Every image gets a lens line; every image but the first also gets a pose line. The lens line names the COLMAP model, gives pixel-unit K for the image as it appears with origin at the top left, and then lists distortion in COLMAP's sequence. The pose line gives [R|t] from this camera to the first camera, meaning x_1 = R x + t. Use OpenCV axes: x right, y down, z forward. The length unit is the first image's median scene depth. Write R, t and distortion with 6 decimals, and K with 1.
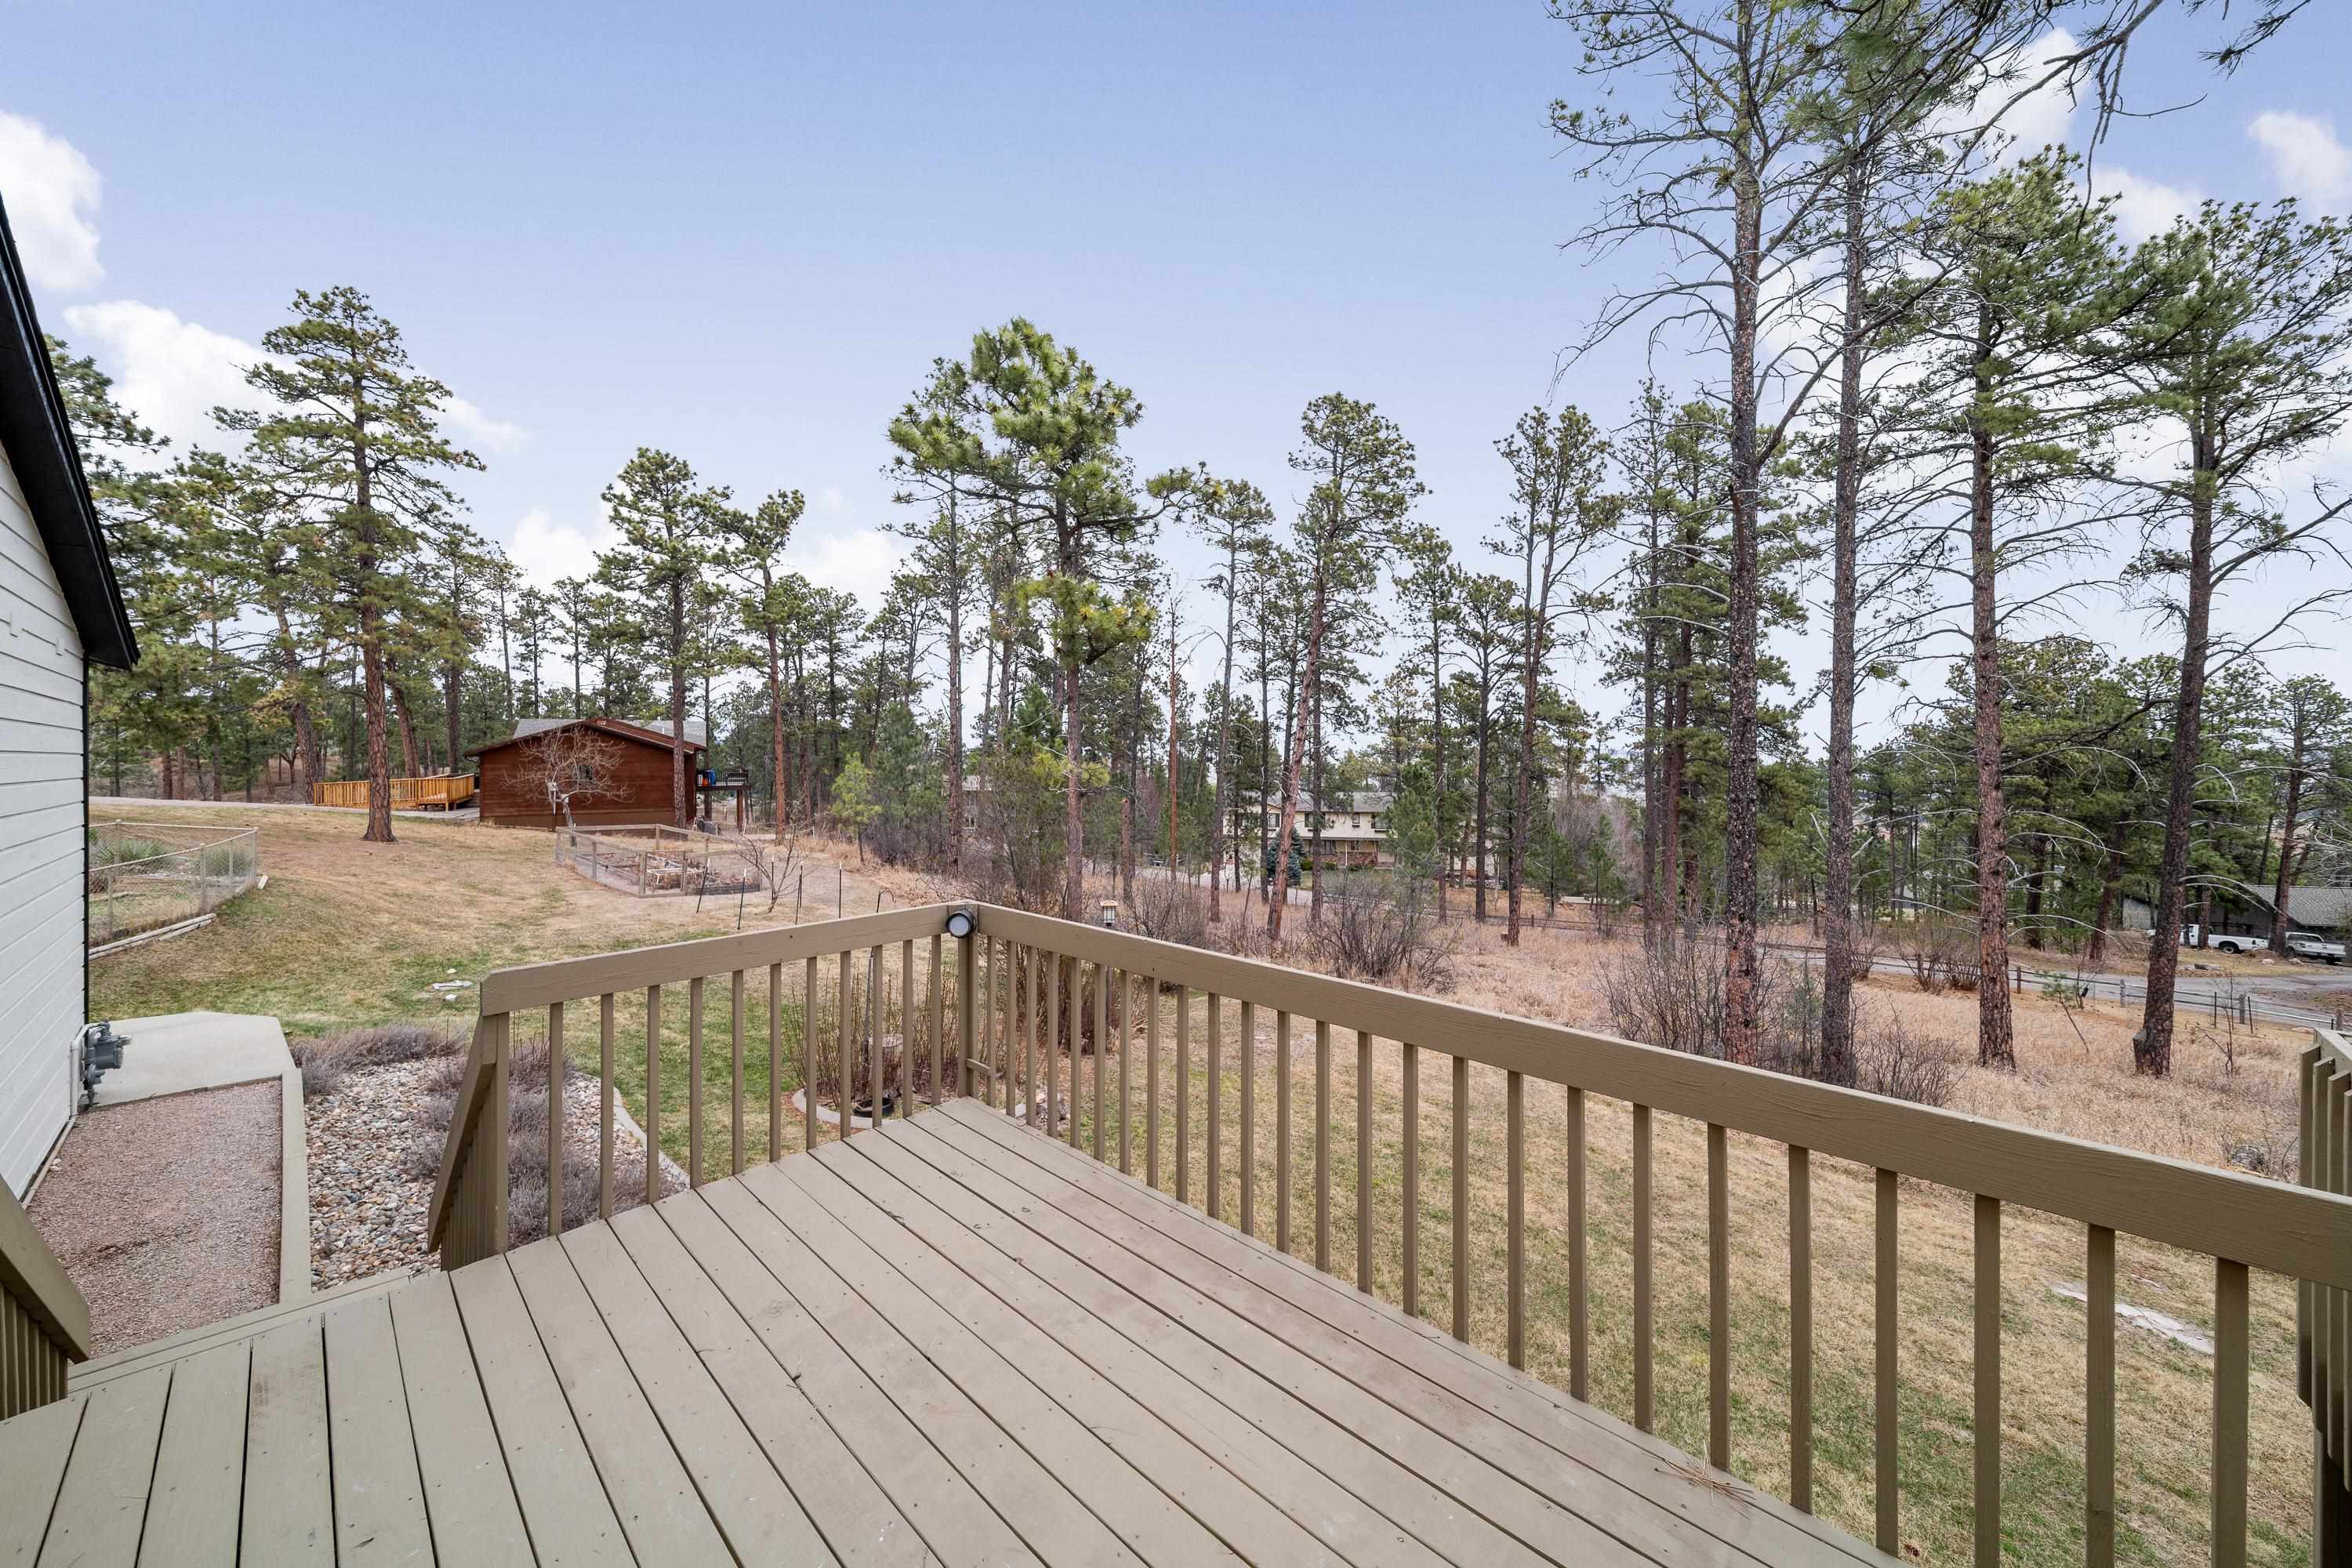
lens RADIAL K [[845.5, 0, 1152.6], [0, 845.5, 763.2], [0, 0, 1]] dist [-0.001374, -0.000157]
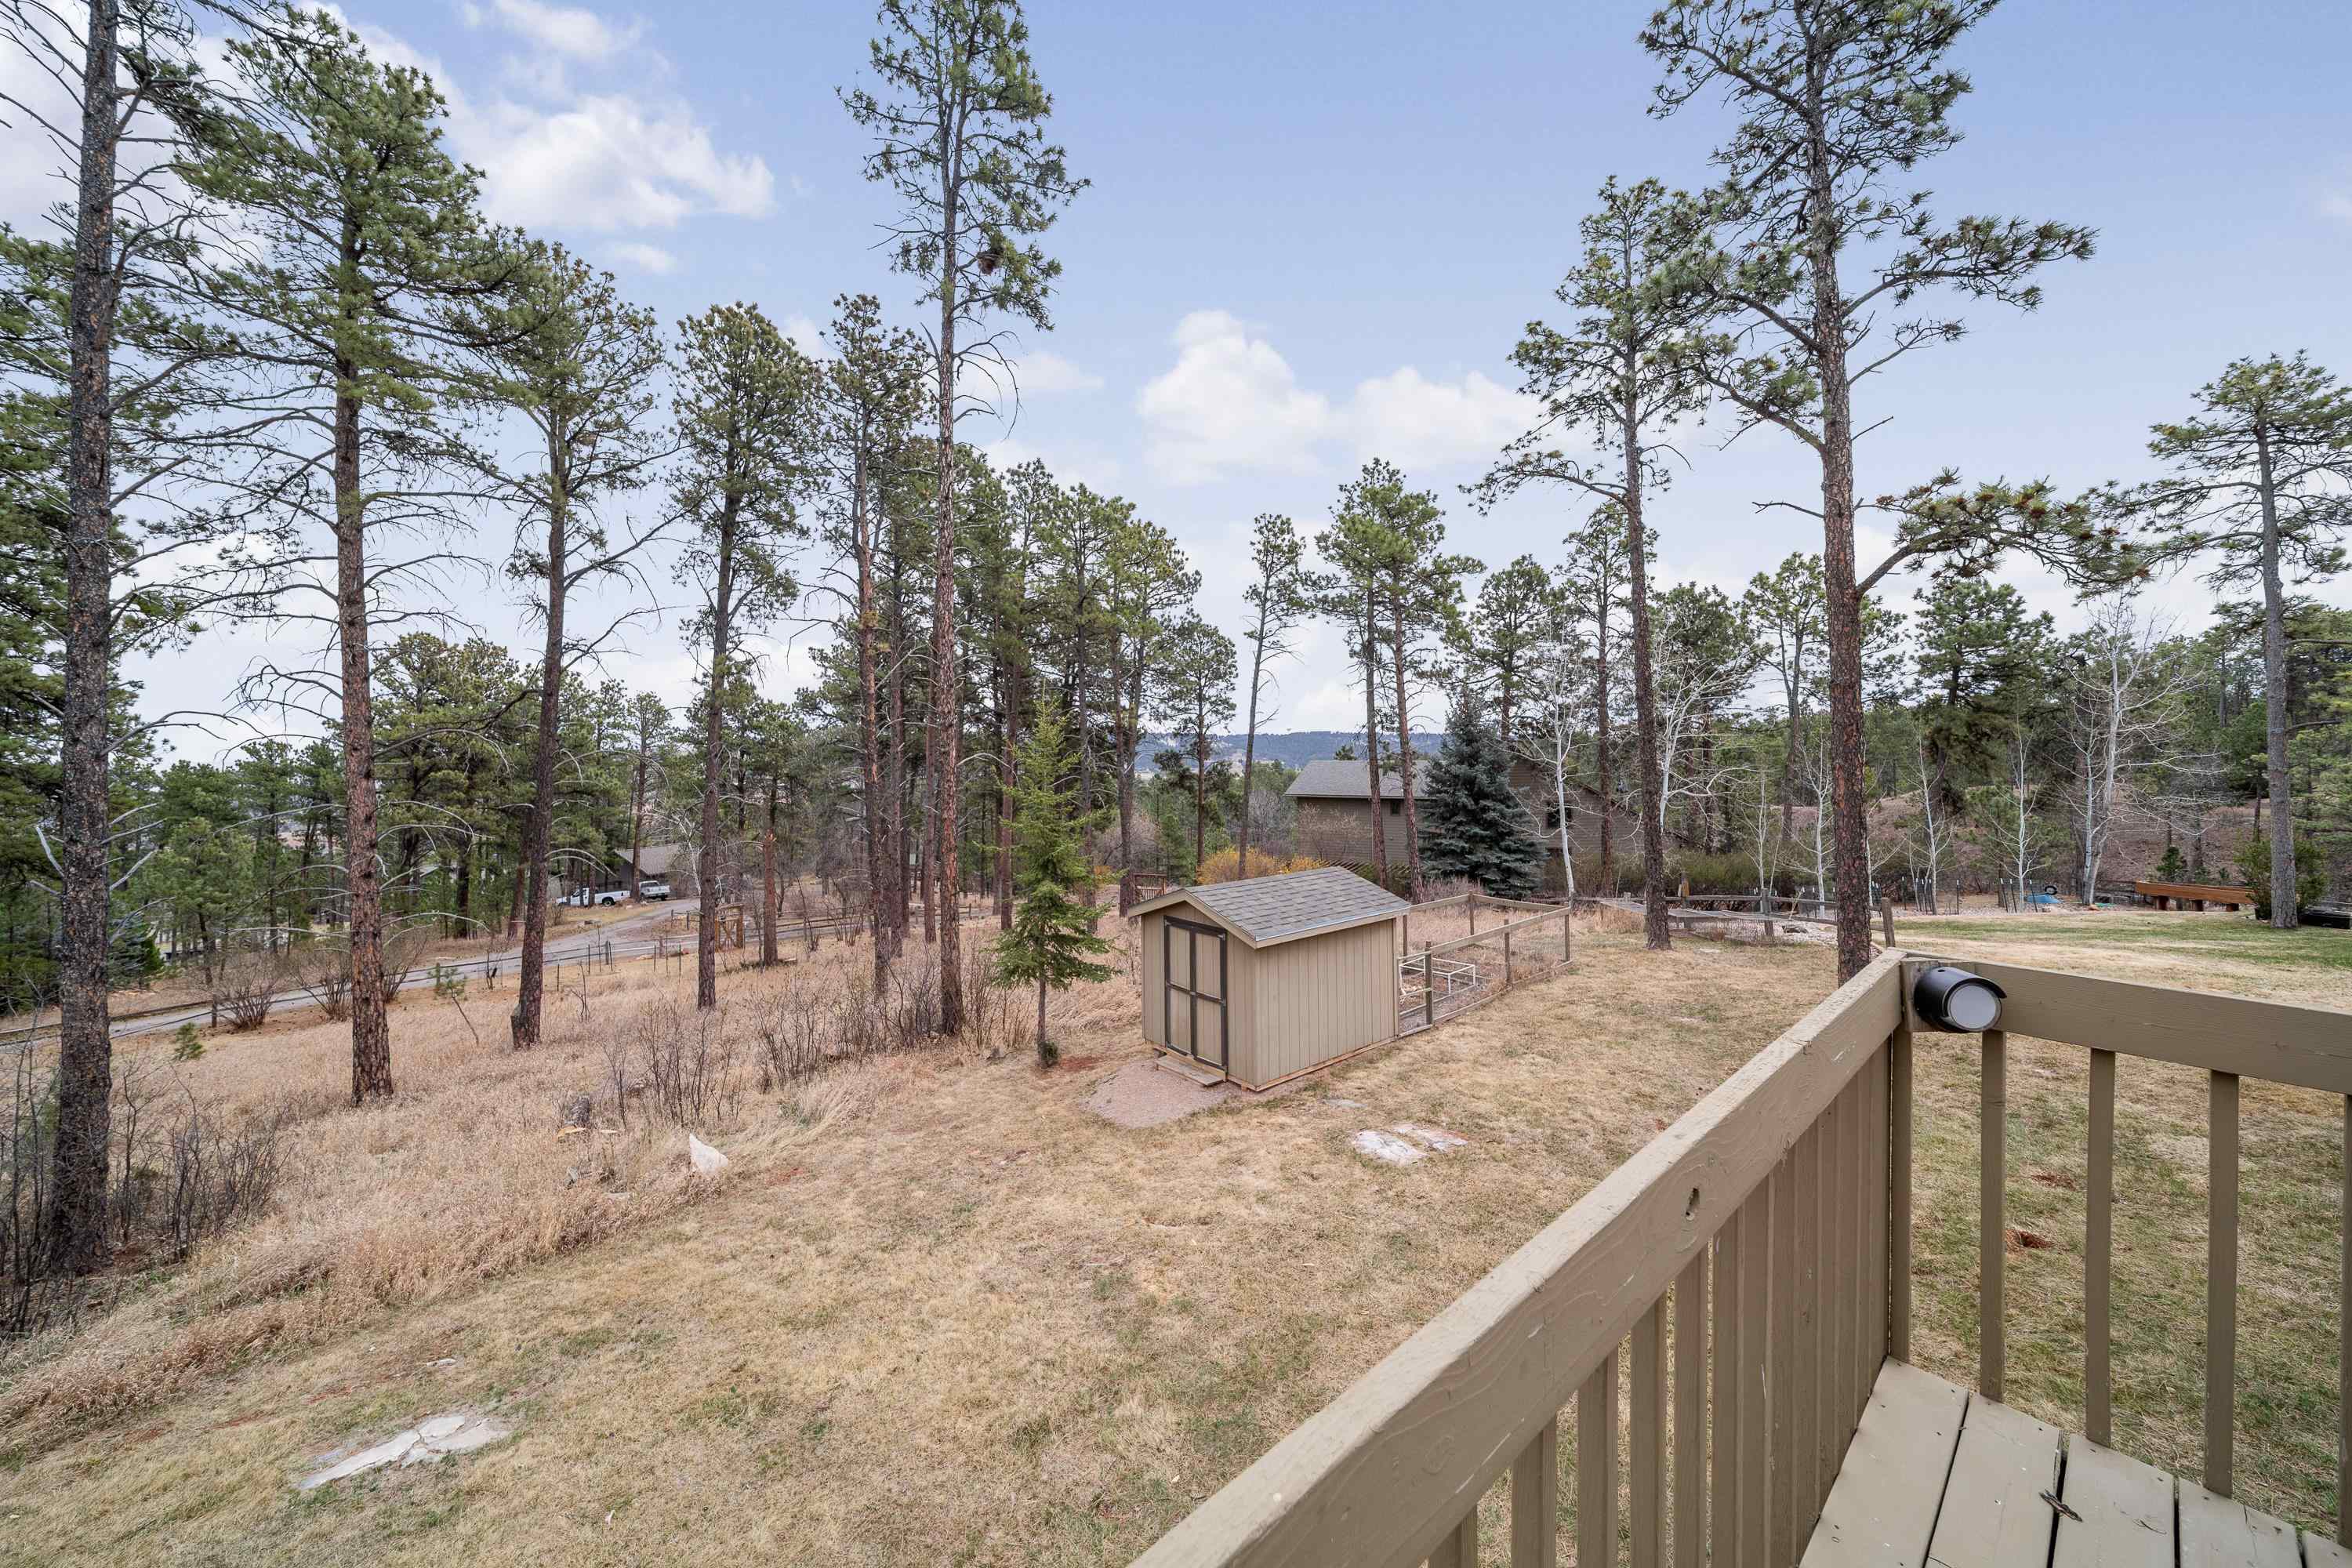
lens RADIAL K [[845.5, 0, 1178.4], [0, 845.5, 733.5], [0, 0, 1]] dist [-0.001374, -0.000157]
pose [[0.076991, 0.016160, 0.996901, 0.186023], [0.022618, 0.999583, -0.017951, 0.018208], [-0.996775, 0.023930, 0.076594, 0.097653]]
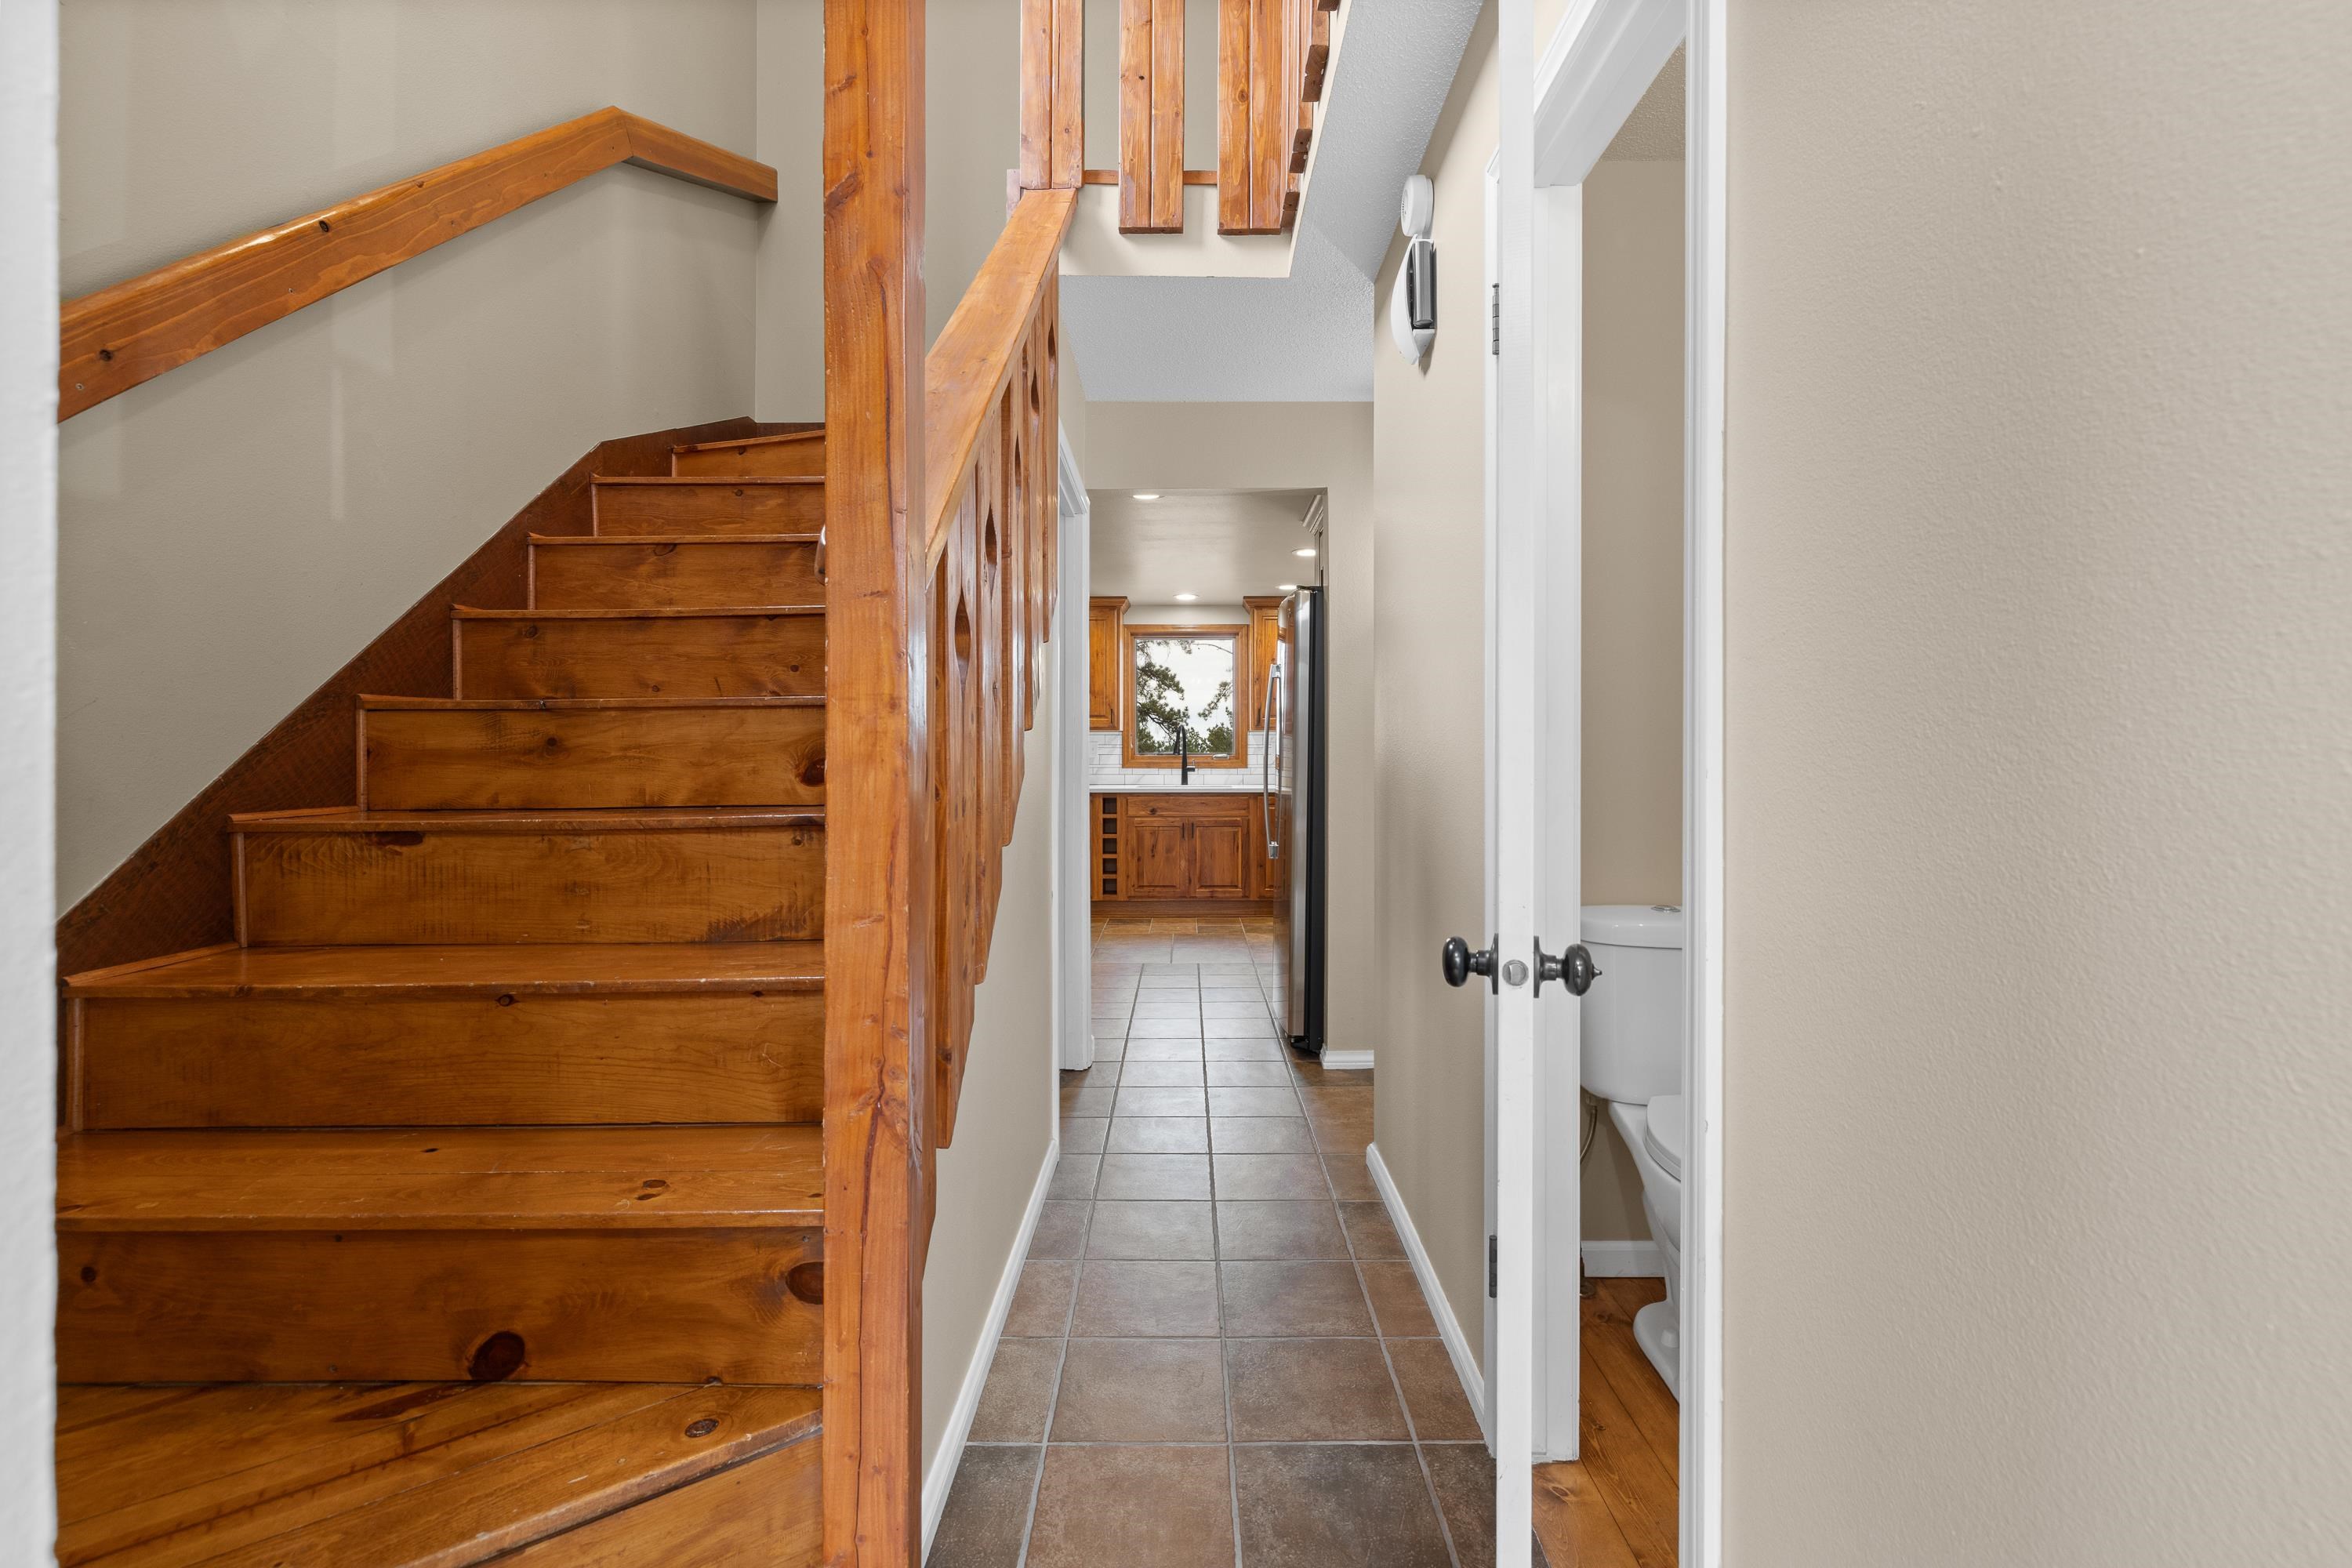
lens RADIAL K [[1017.1, 0, 1184.6], [0, 1017.1, 764.7], [0, 0, 1]] dist [-0.004212, -0.000305]
pose [[0.723870, -0.002981, 0.689930, -0.443309], [0.003736, 0.999993, 0.000401, 0.026581], [-0.689926, 0.002287, 0.723876, -0.186398]]
